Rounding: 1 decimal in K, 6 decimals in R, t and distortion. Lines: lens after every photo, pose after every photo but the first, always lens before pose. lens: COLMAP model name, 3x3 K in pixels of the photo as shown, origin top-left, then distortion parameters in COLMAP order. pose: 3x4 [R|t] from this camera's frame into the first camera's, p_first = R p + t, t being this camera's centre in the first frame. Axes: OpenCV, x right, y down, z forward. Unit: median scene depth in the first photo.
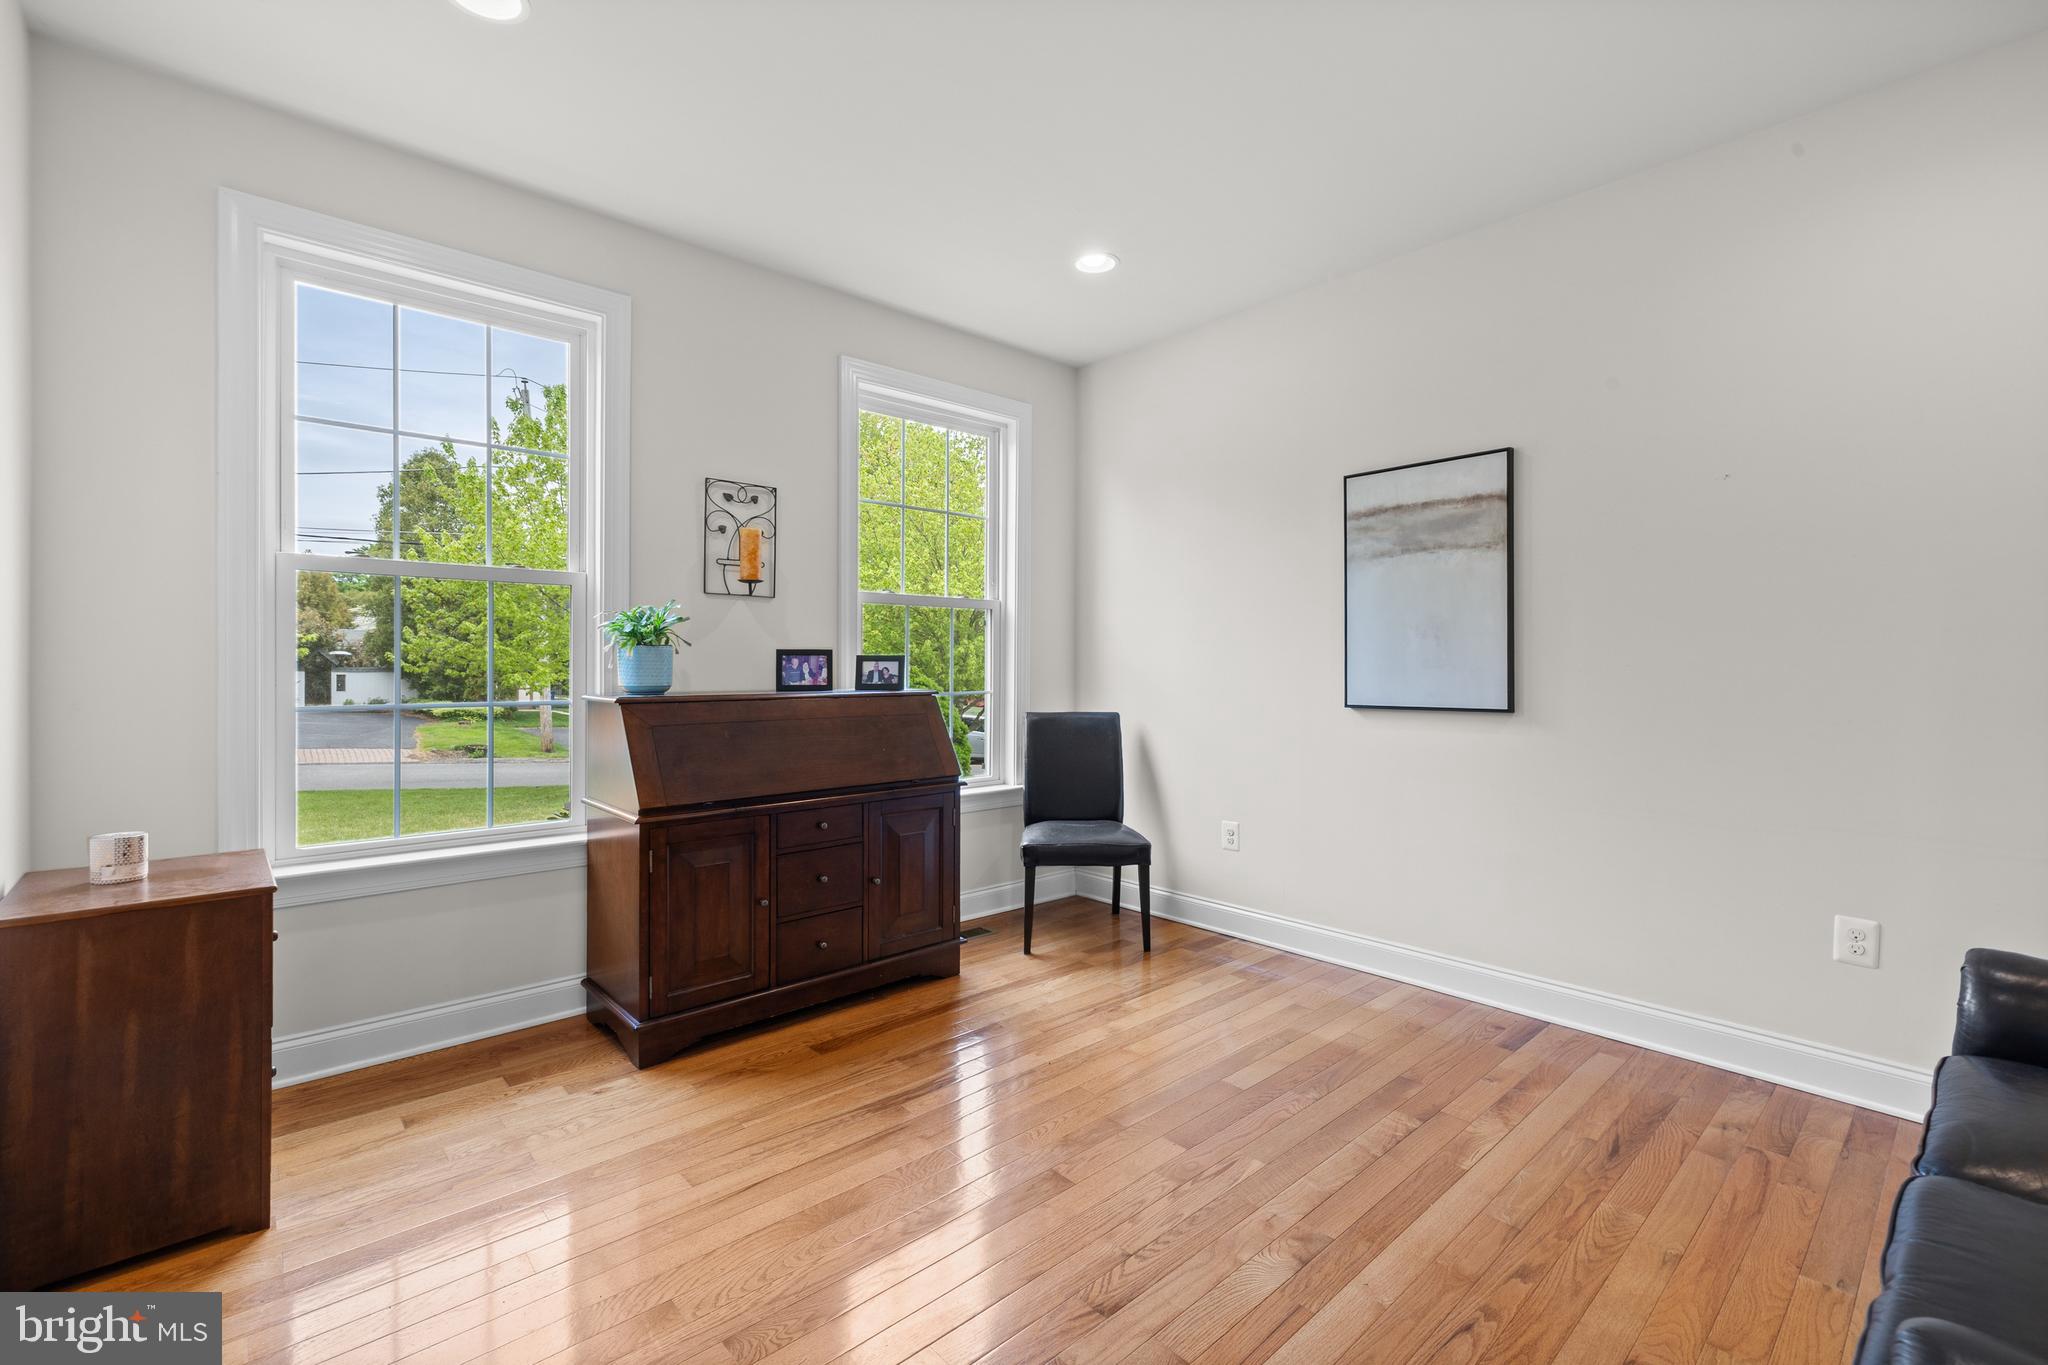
lens RADIAL K [[873.4, 0, 1031.6], [0, 873.4, 676.9], [0, 0, 1]] dist [-0.001469, 0.001605]
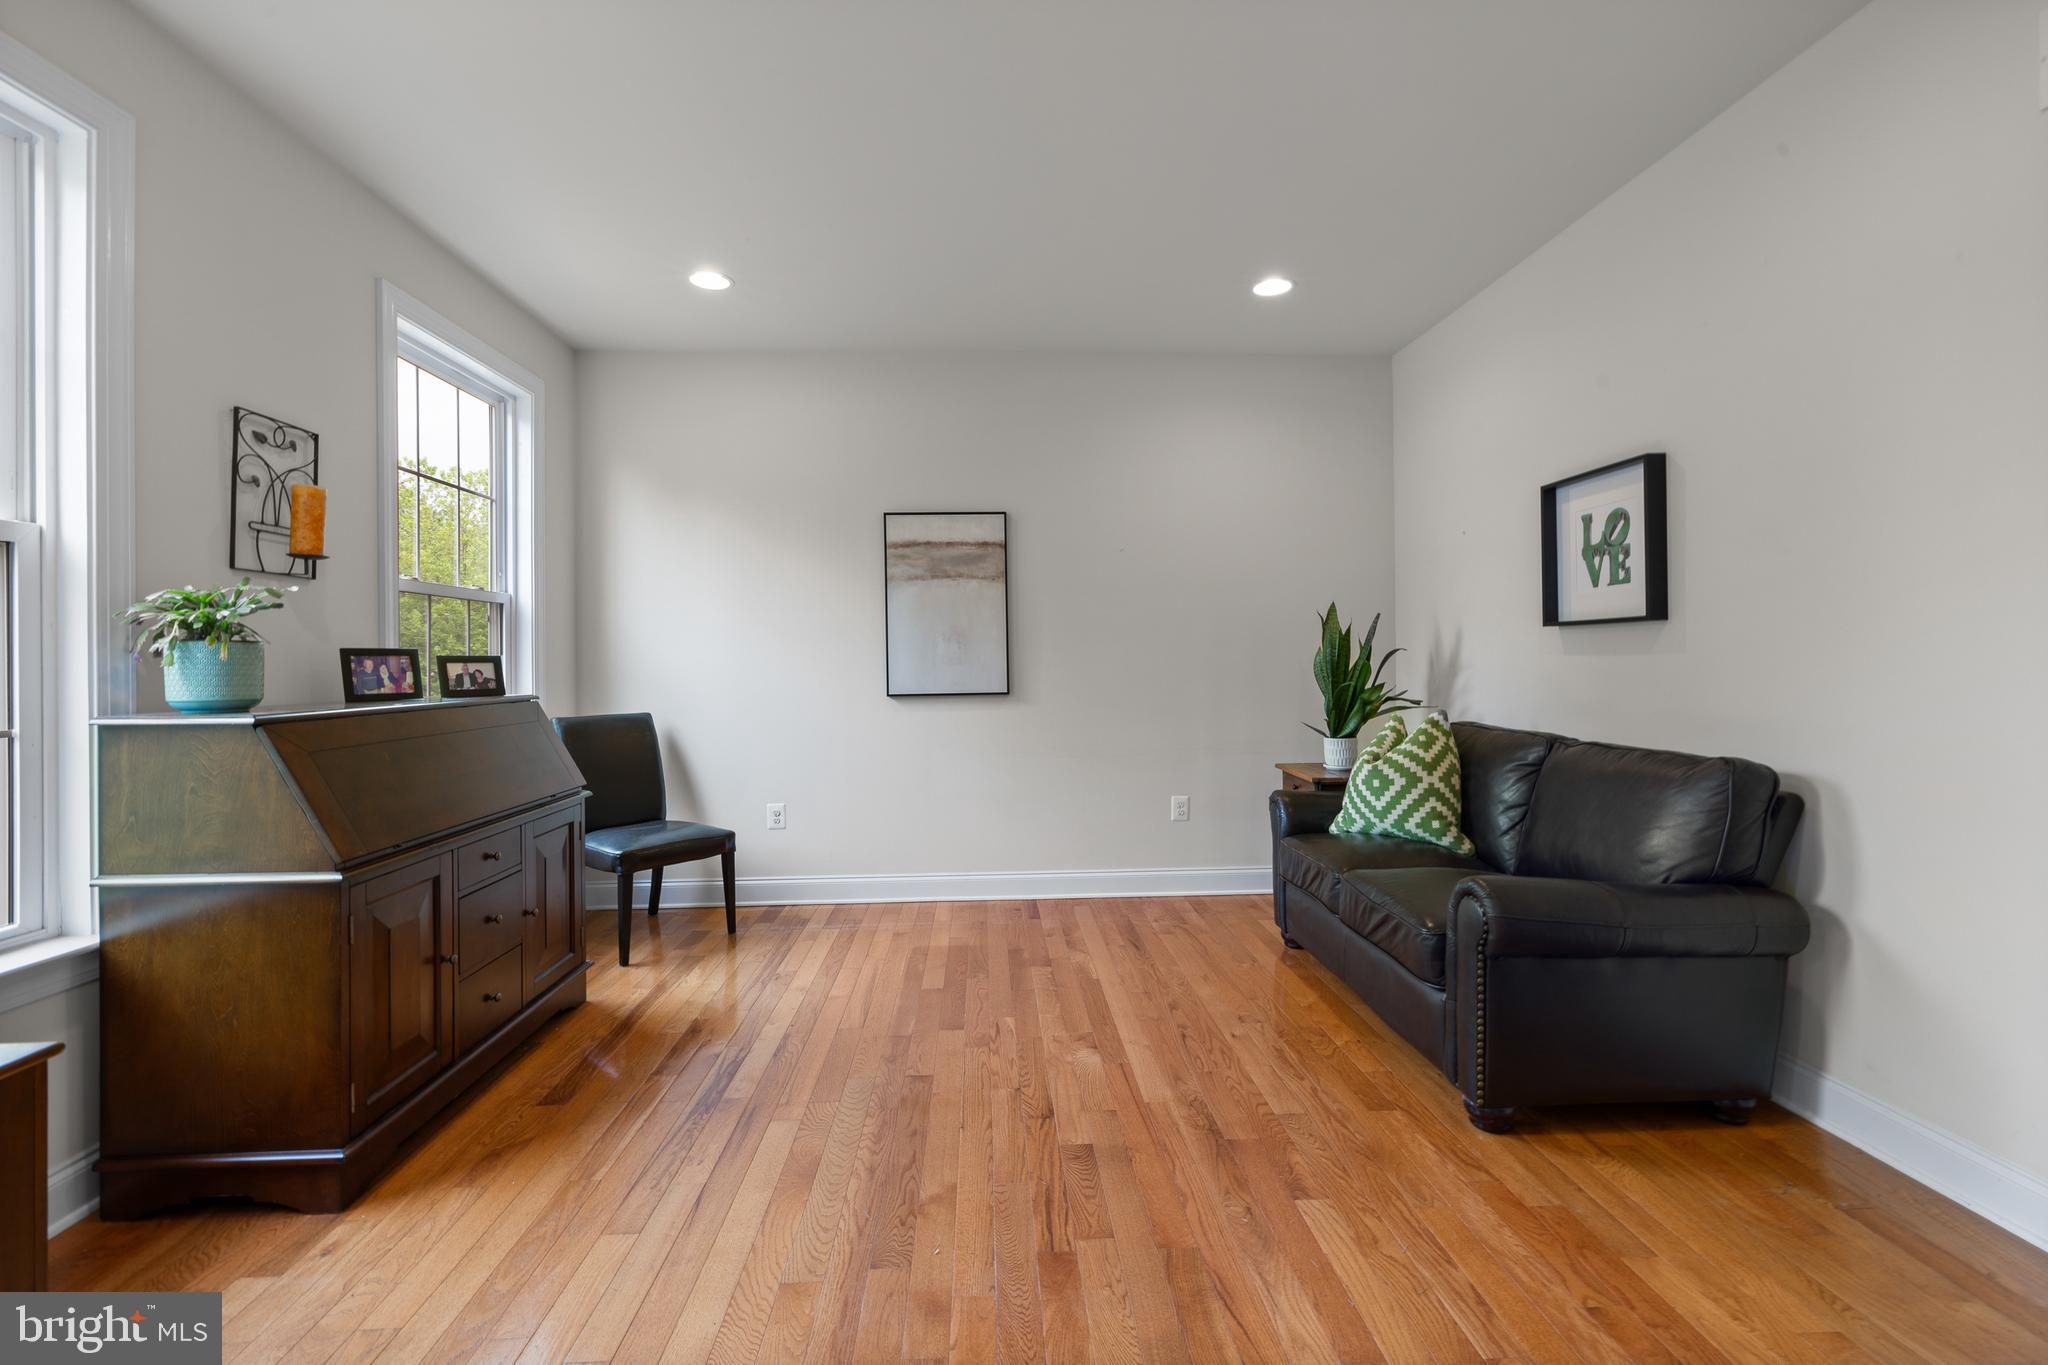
lens RADIAL K [[873.4, 0, 1010.2], [0, 873.4, 669.0], [0, 0, 1]] dist [-0.001469, 0.001605]
pose [[0.637292, -0.013447, 0.770505, -0.519848], [0.018499, 0.999827, 0.002149, -0.004193], [-0.770400, 0.012884, 0.637431, 0.063098]]
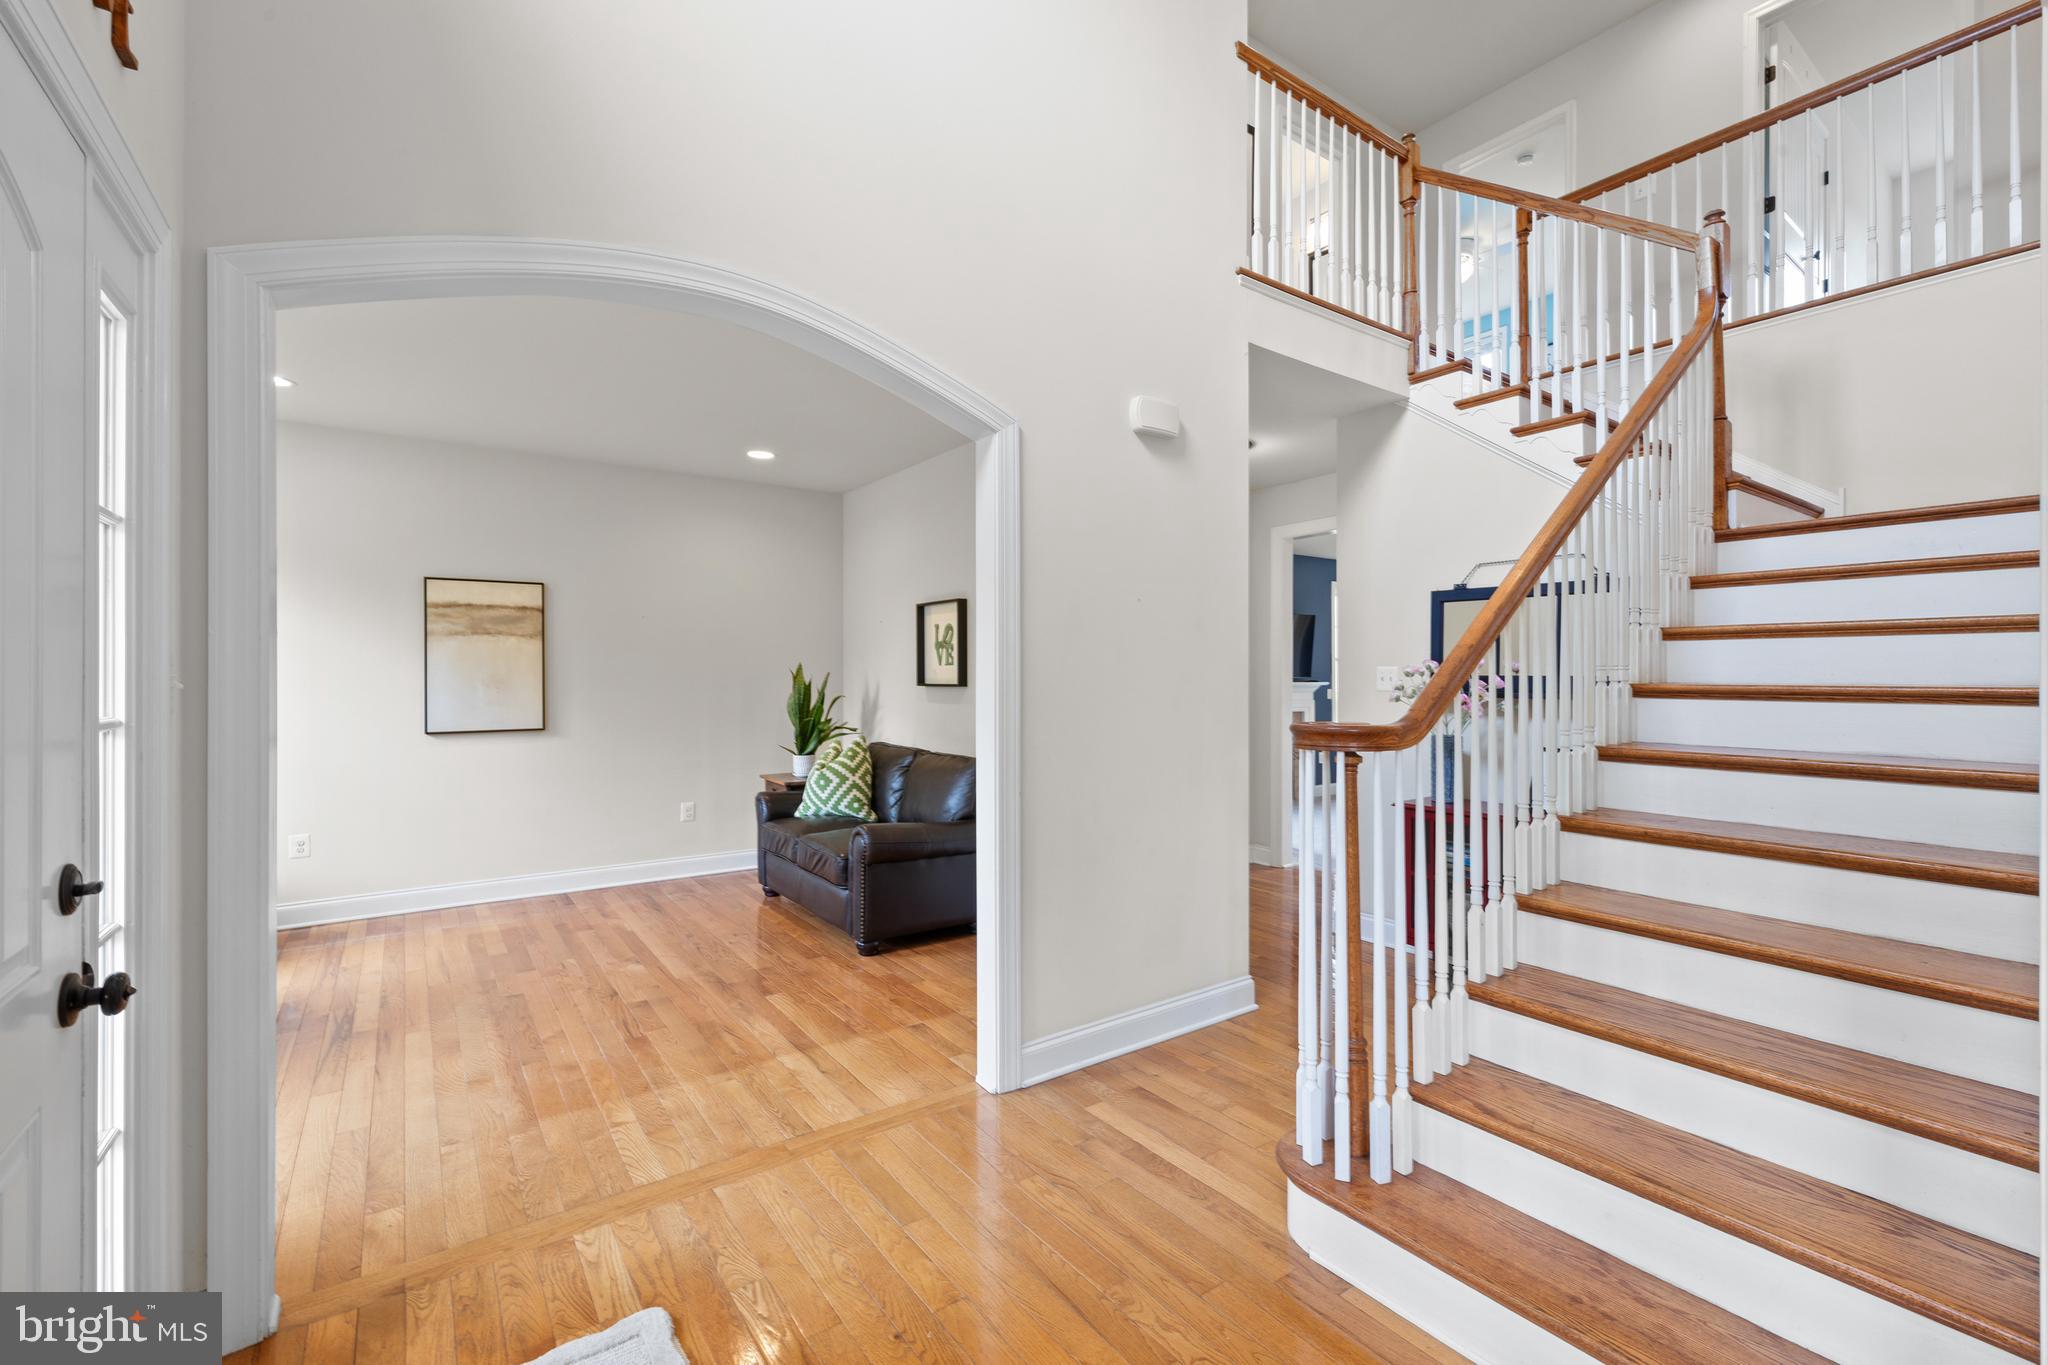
lens RADIAL K [[873.4, 0, 1038.6], [0, 873.4, 681.9], [0, 0, 1]] dist [-0.001469, 0.001605]
pose [[0.094721, -0.004346, 0.995494, -1.049497], [0.008594, 0.999957, 0.003547, -0.051376], [-0.995467, 0.008219, 0.094755, -0.173264]]
